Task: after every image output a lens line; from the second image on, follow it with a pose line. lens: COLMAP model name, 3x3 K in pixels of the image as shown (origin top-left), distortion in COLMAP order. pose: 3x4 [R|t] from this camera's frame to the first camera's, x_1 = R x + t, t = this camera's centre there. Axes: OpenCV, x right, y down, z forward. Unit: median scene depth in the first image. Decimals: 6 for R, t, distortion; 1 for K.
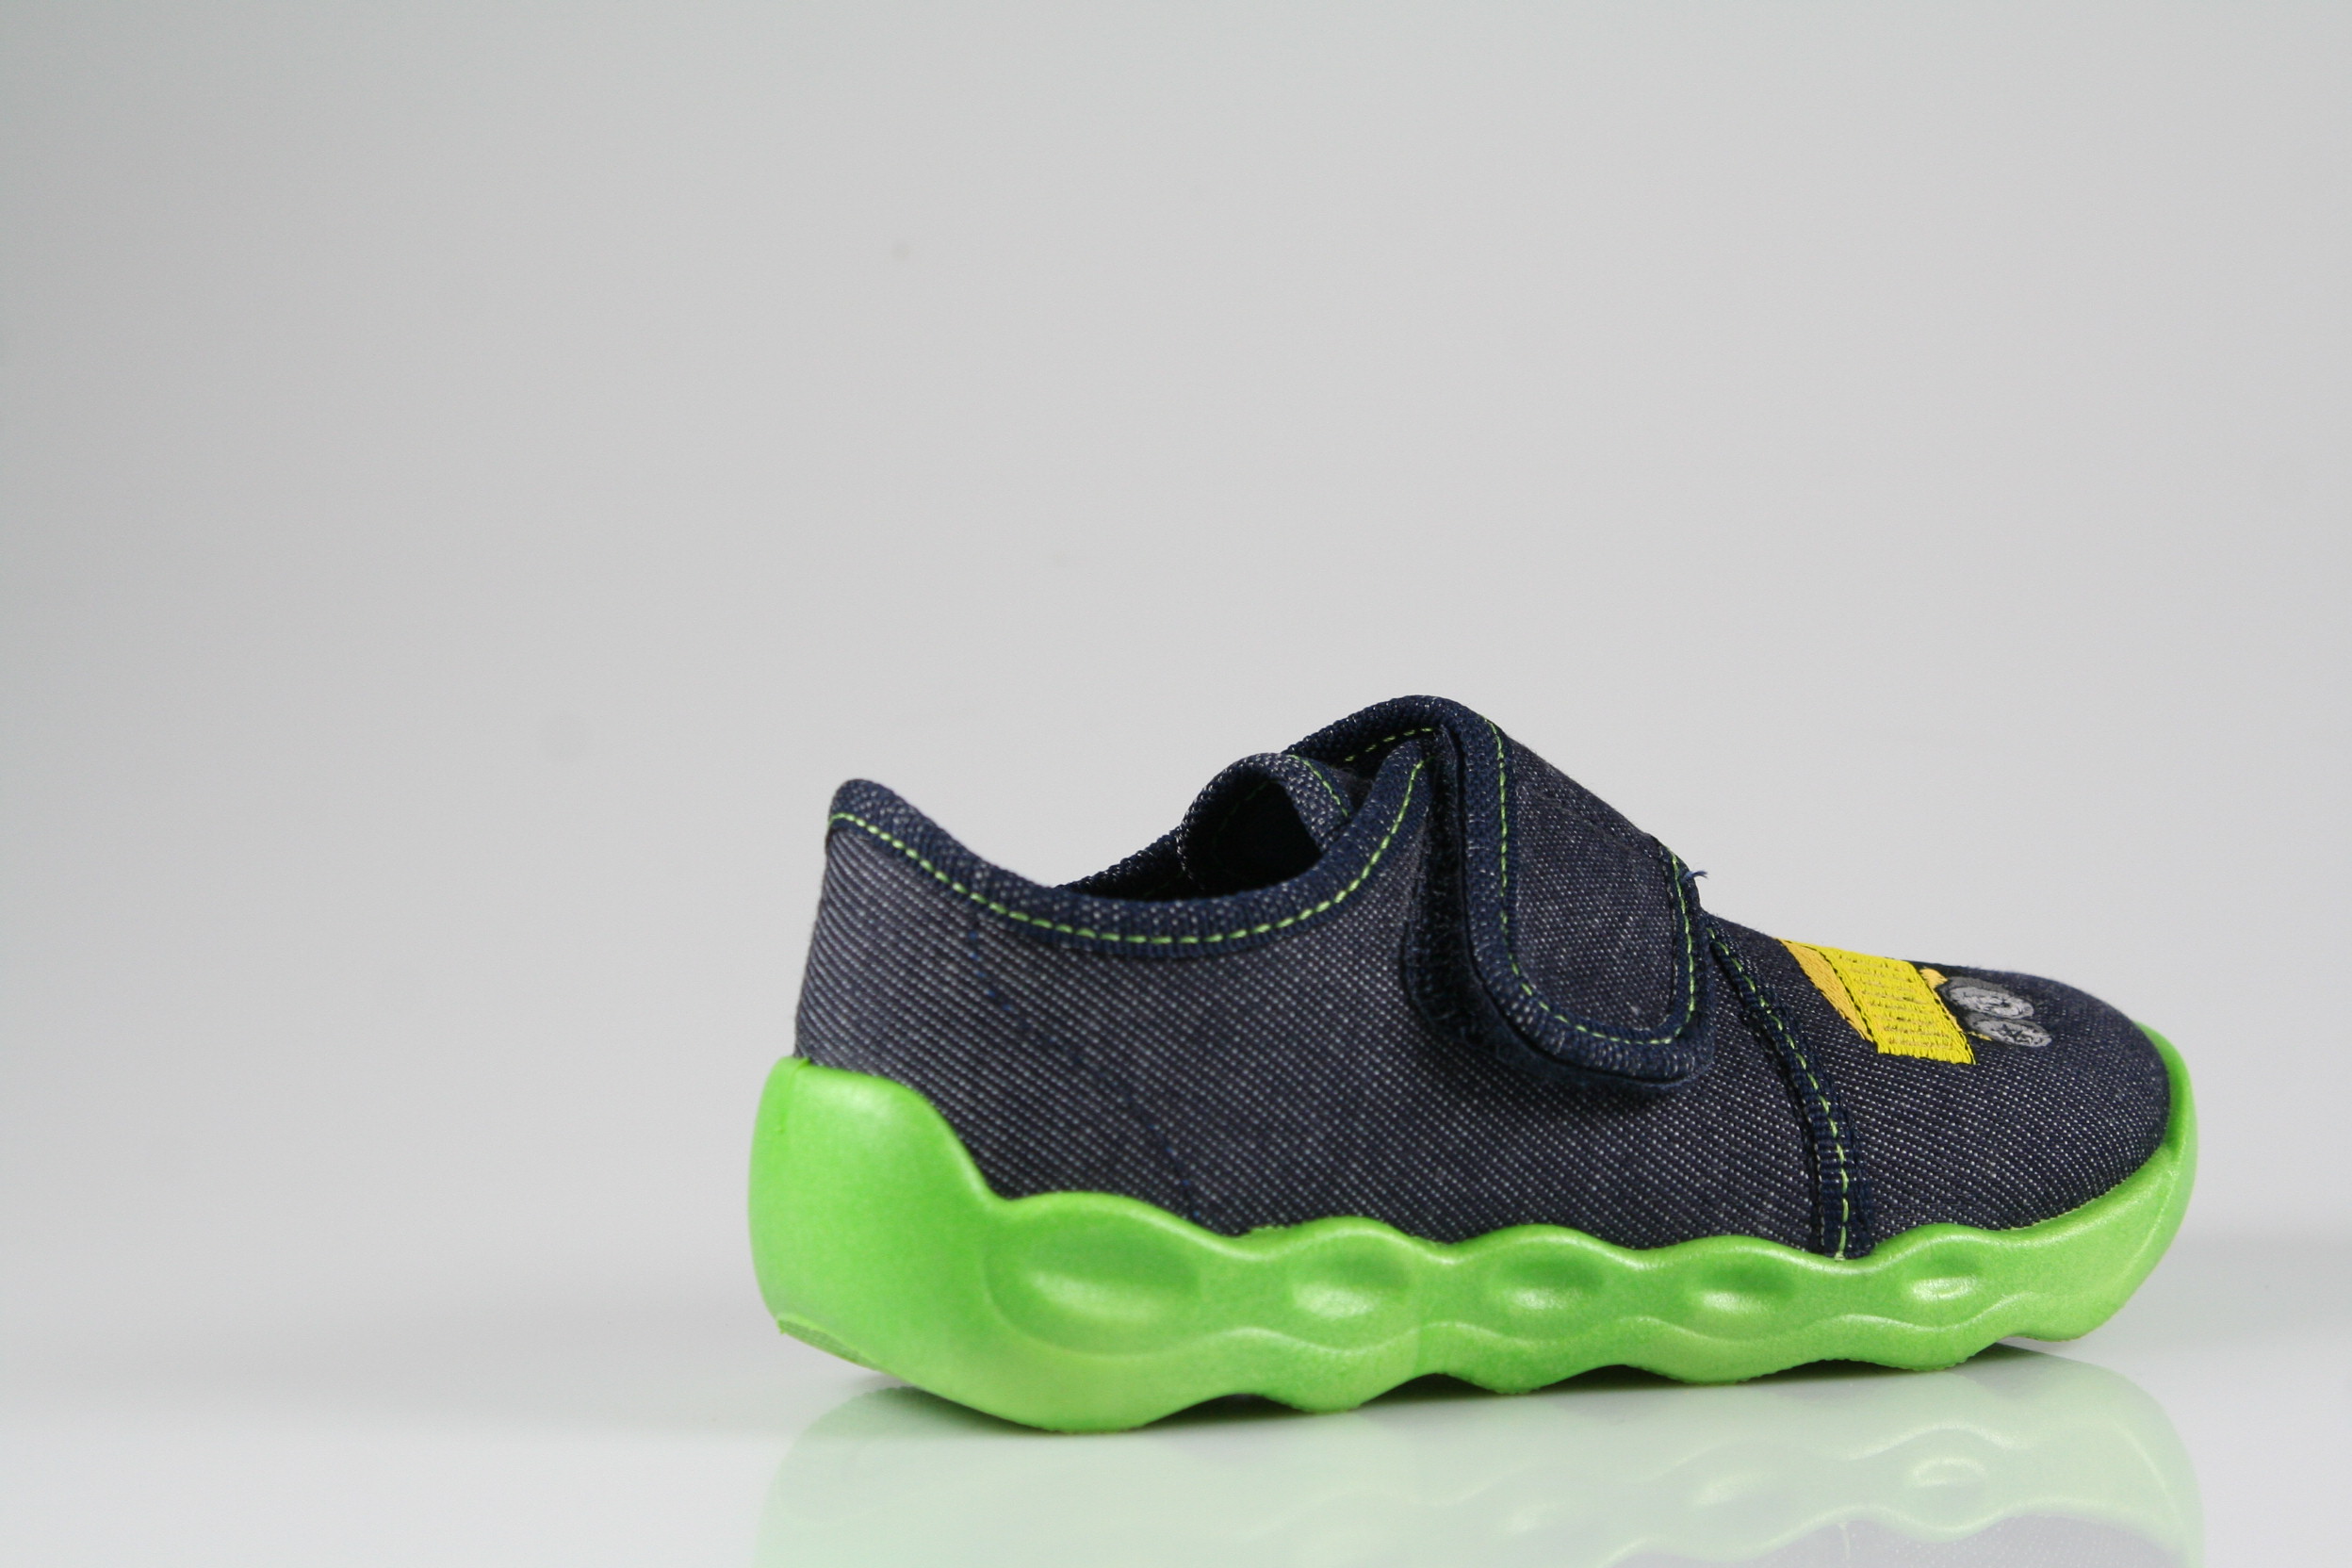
lens RADIAL K [[5810.1, 0, 1176.7], [0, 5810.1, 787.2], [0, 0, 1]] dist [0.098028, 0.000000]
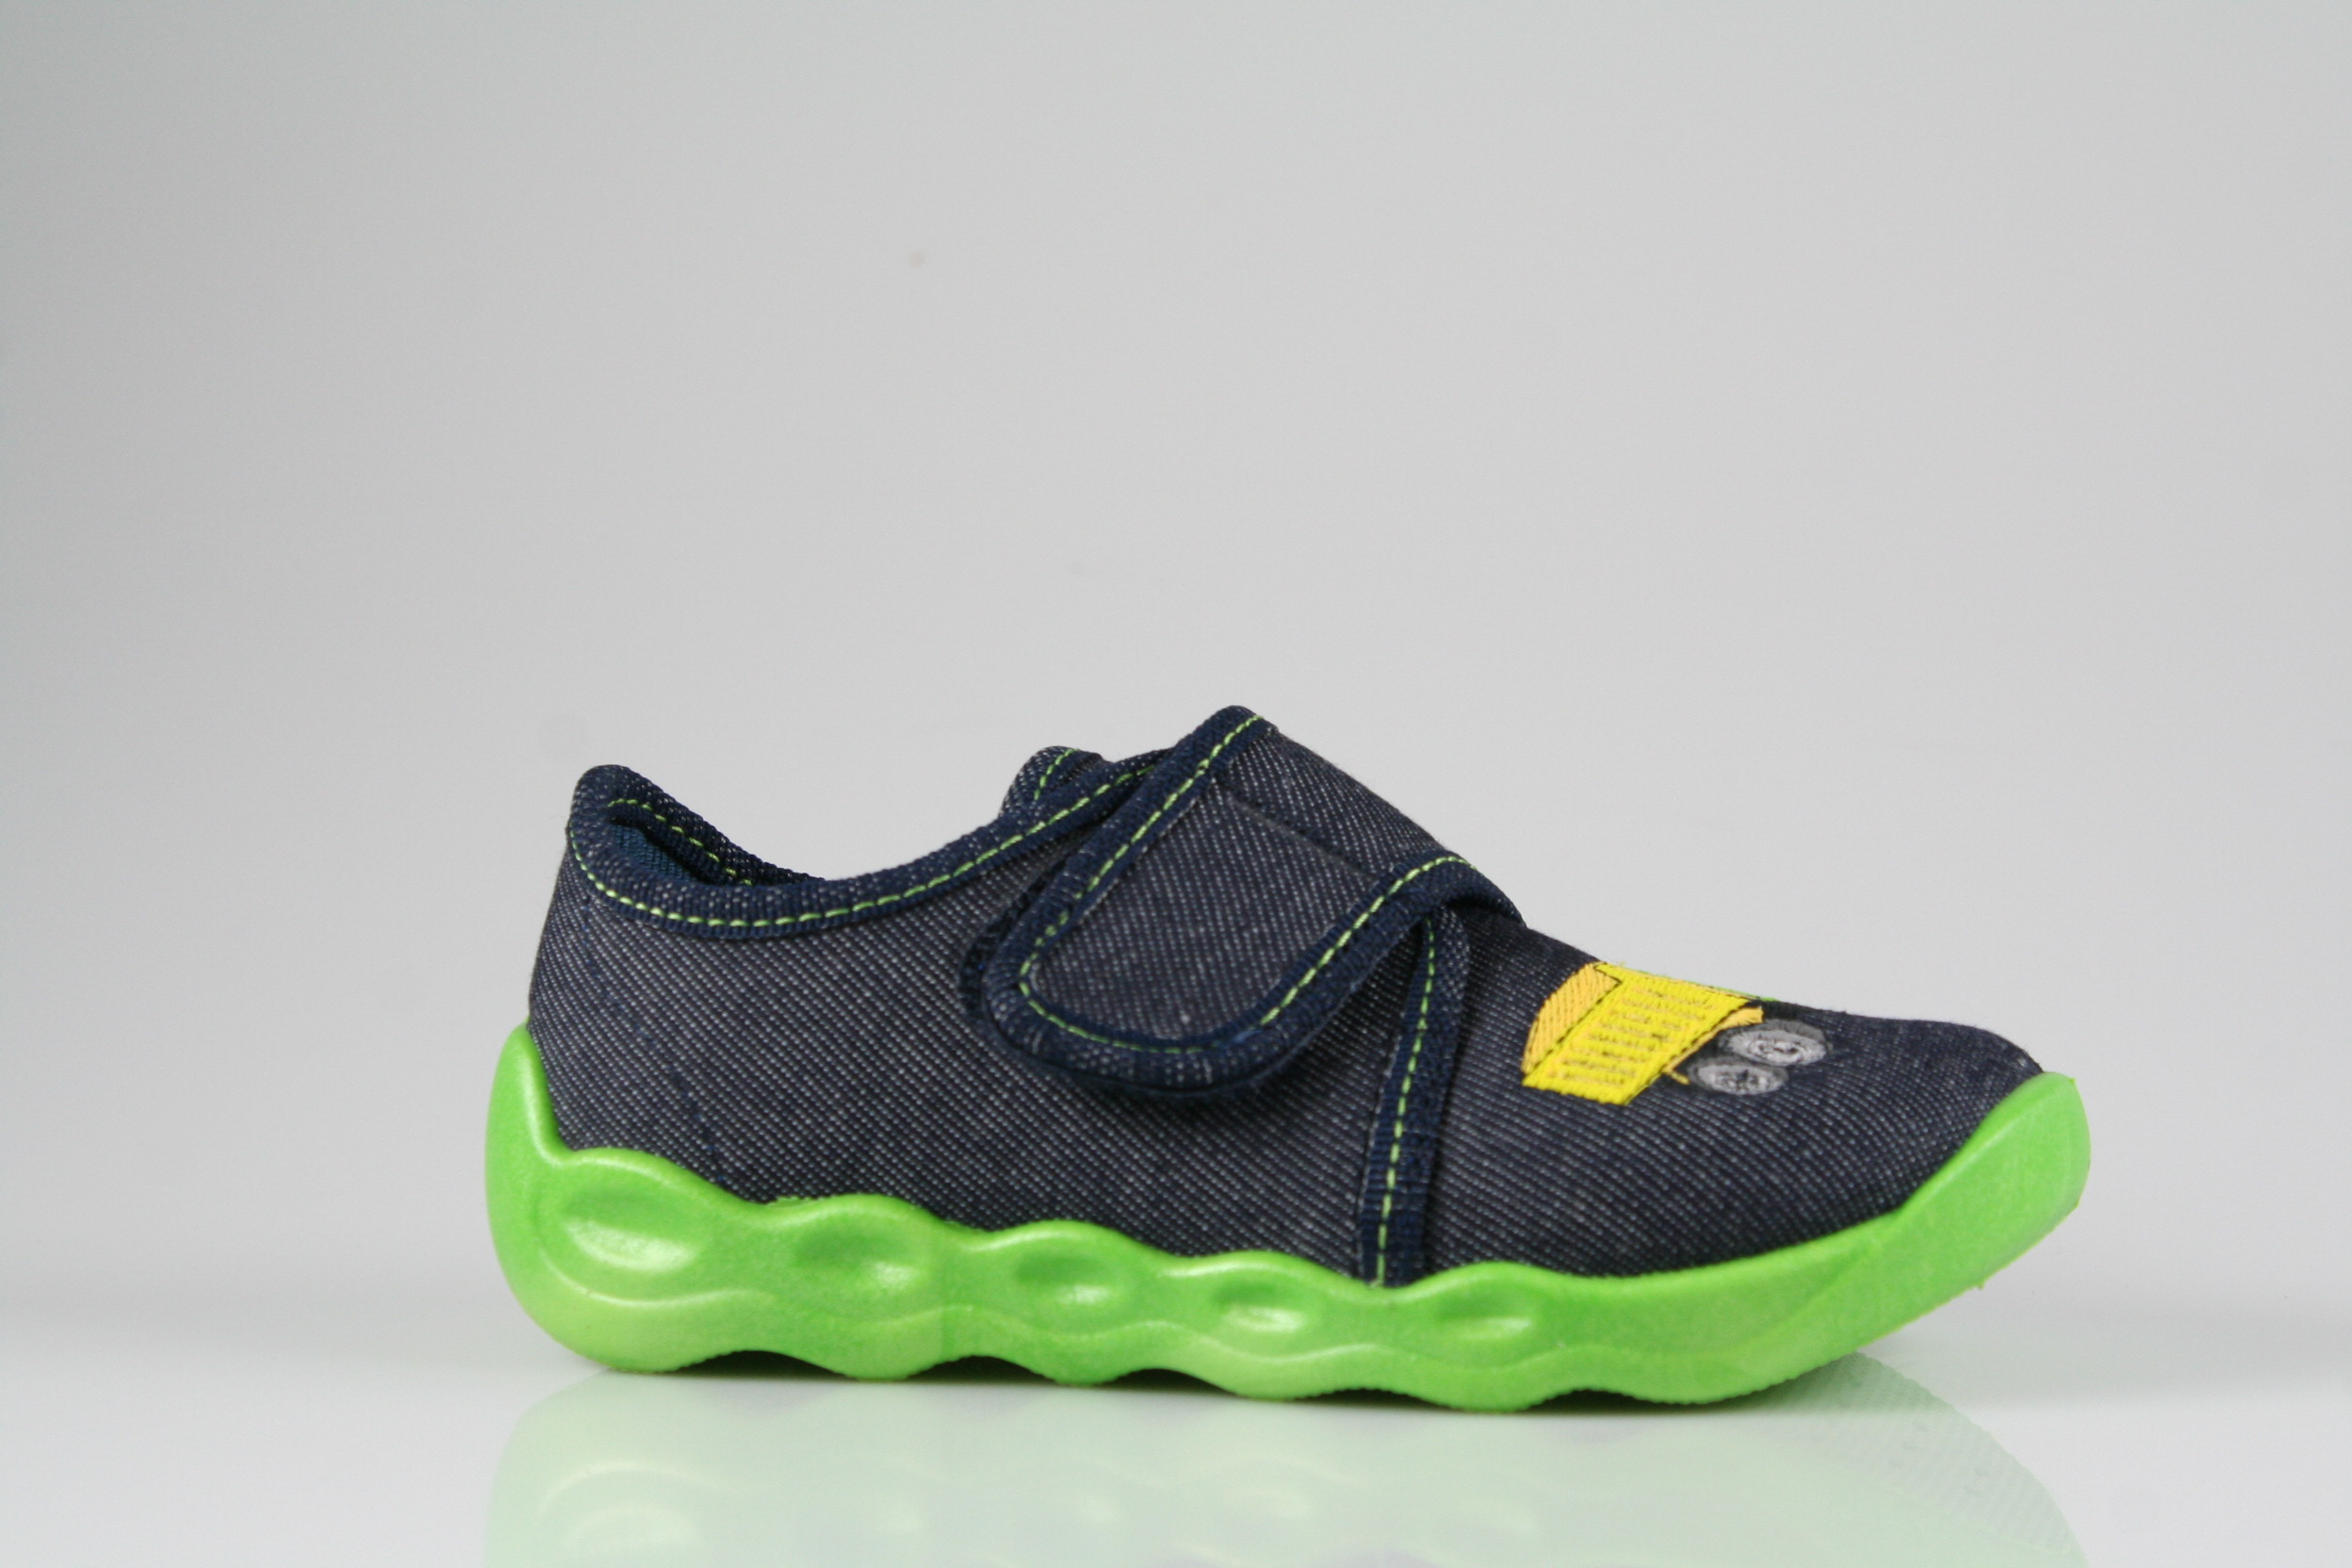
lens RADIAL K [[5810.1, 0, 1175.9], [0, 5810.1, 781.6], [0, 0, 1]] dist [0.098028, 0.000000]
pose [[0.721000, 0.030012, -0.692285, 0.796304], [-0.034594, 0.999375, 0.007296, -0.010303], [0.692071, 0.018689, 0.721588, 0.279060]]
